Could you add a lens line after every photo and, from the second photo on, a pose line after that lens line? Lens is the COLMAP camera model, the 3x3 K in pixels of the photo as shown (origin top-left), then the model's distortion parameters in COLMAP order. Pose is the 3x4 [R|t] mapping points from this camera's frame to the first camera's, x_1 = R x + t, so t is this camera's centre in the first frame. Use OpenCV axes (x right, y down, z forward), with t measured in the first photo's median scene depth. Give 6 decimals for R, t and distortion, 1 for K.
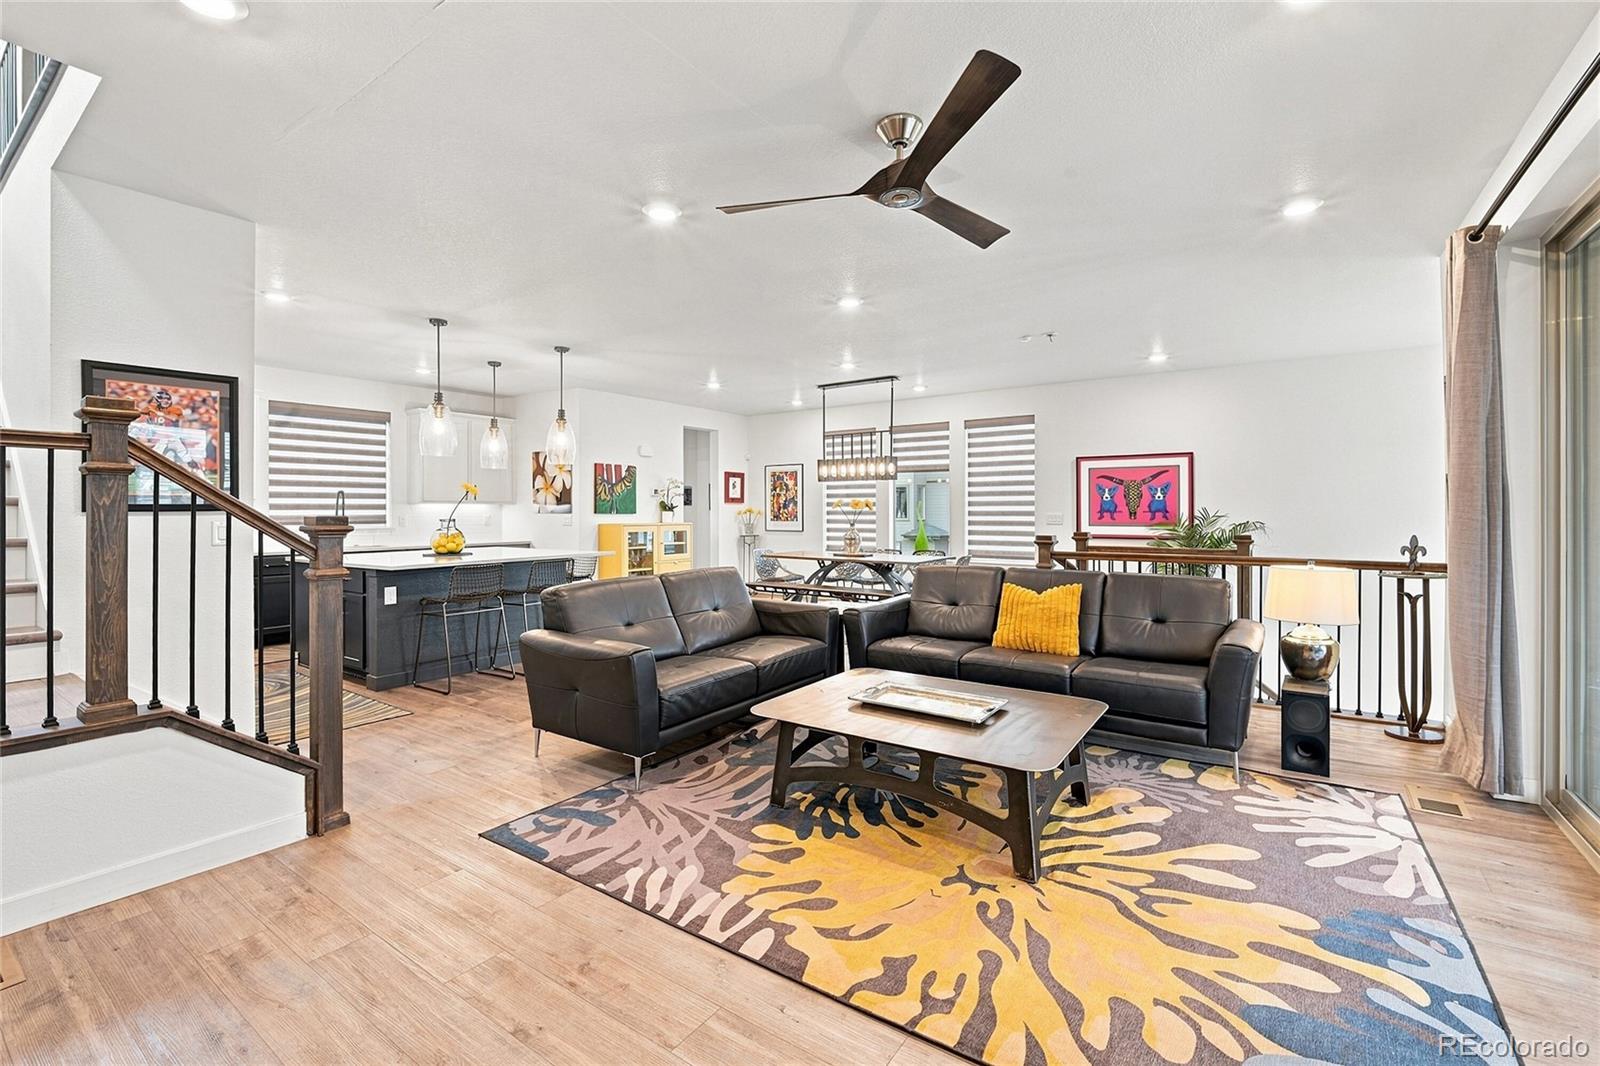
lens RADIAL K [[686.6, 0, 817.9], [0, 686.6, 509.5], [0, 0, 1]] dist [-0.006158, -0.004398]
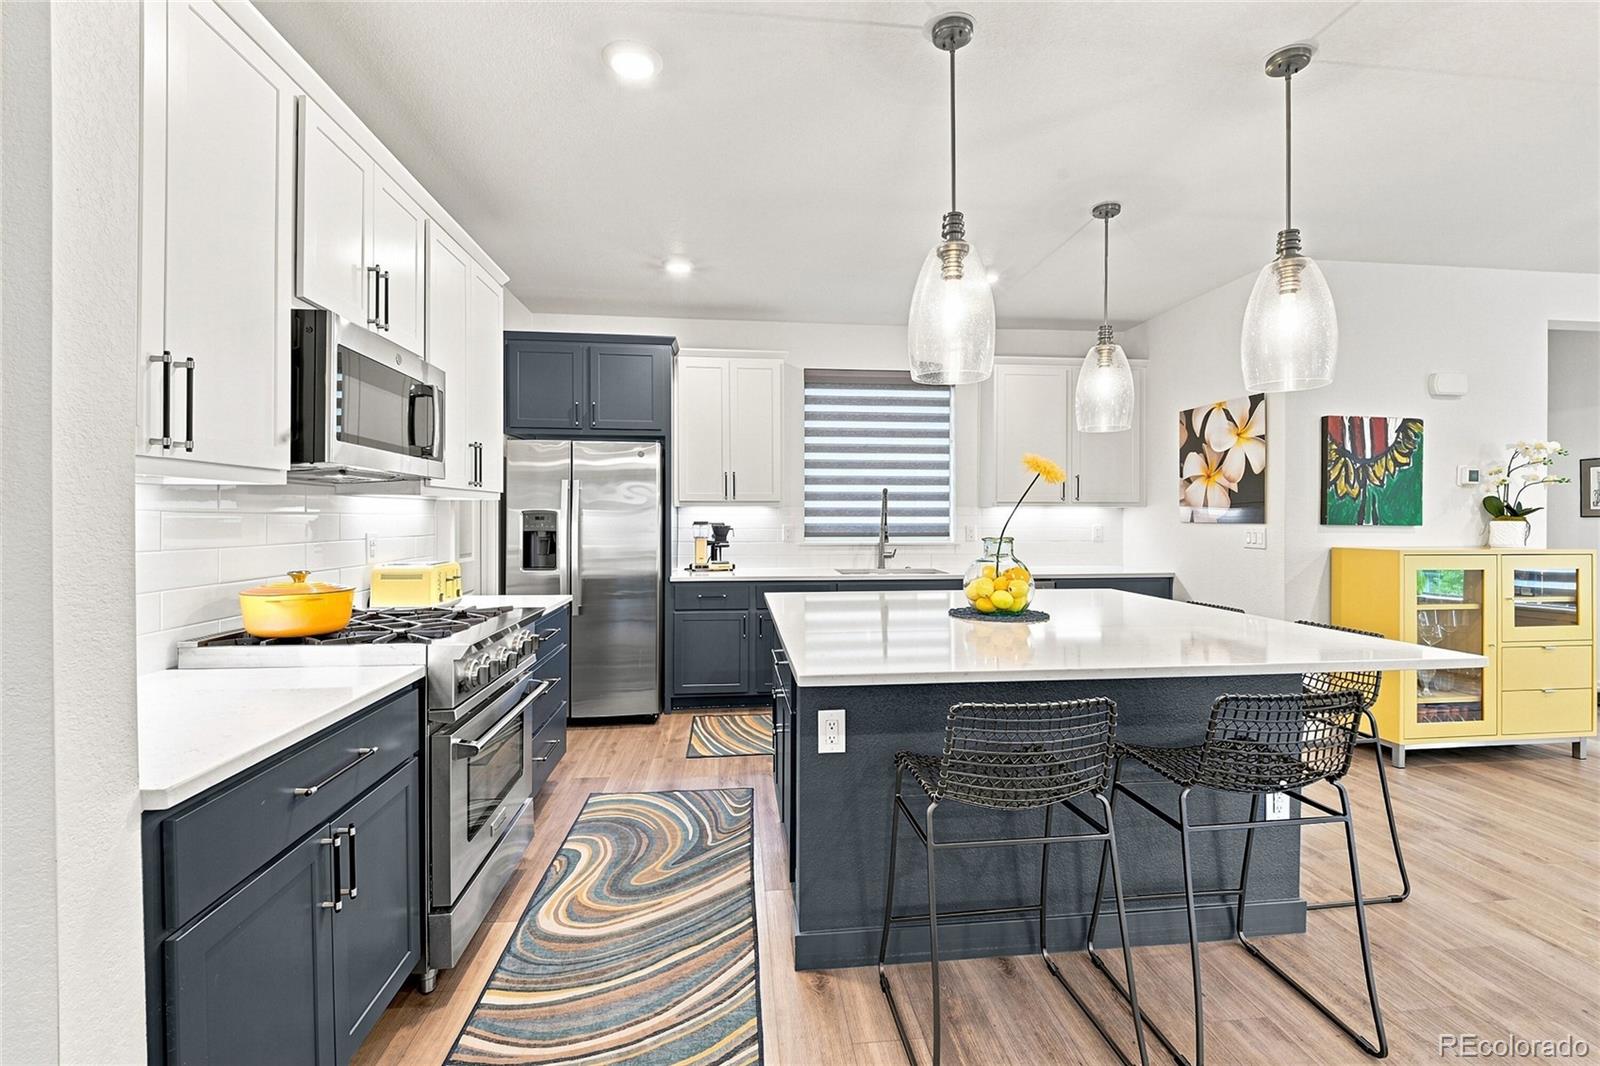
lens RADIAL K [[686.6, 0, 800.6], [0, 686.6, 524.7], [0, 0, 1]] dist [-0.006158, -0.004398]
pose [[0.640549, 0.008863, -0.767866, -0.190873], [-0.000746, 0.999940, 0.010919, 0.001015], [0.767917, -0.006421, 0.640517, 0.420856]]
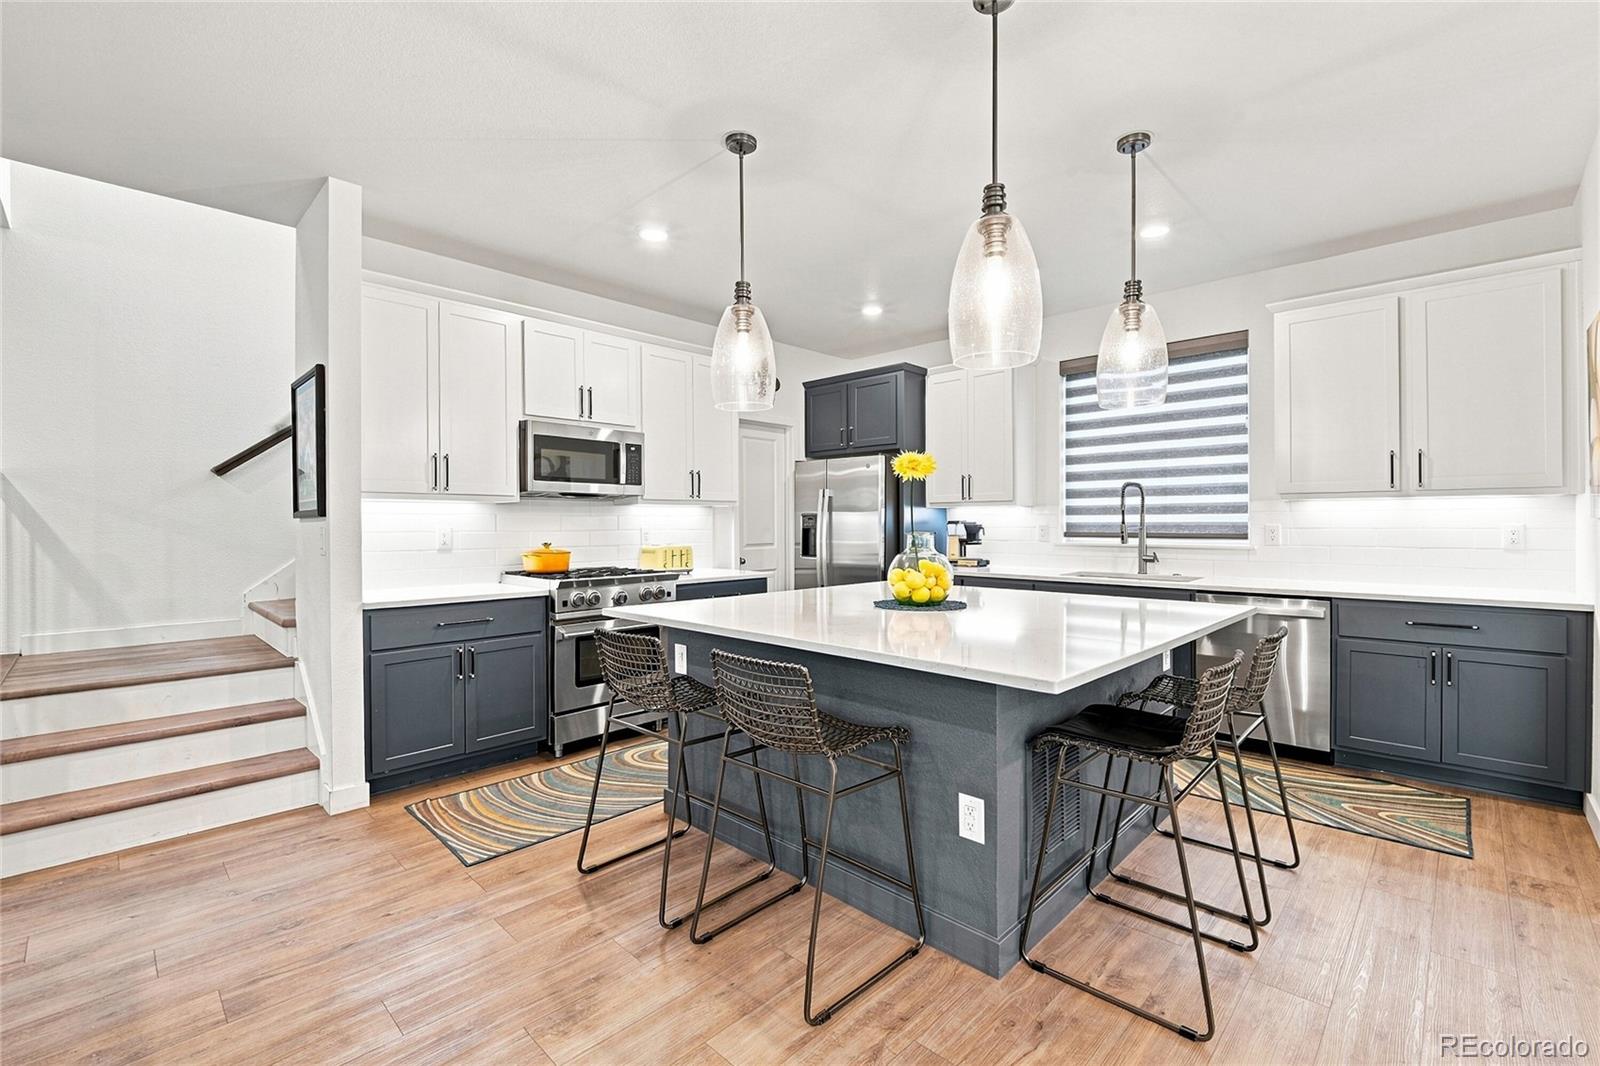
lens RADIAL K [[686.6, 0, 791.4], [0, 686.6, 525.3], [0, 0, 1]] dist [-0.006158, -0.004398]
pose [[-0.182484, 0.004301, -0.983199, -0.038546], [0.002591, 0.999989, 0.003894, 0.005822], [0.983205, -0.001837, -0.182493, 0.689263]]
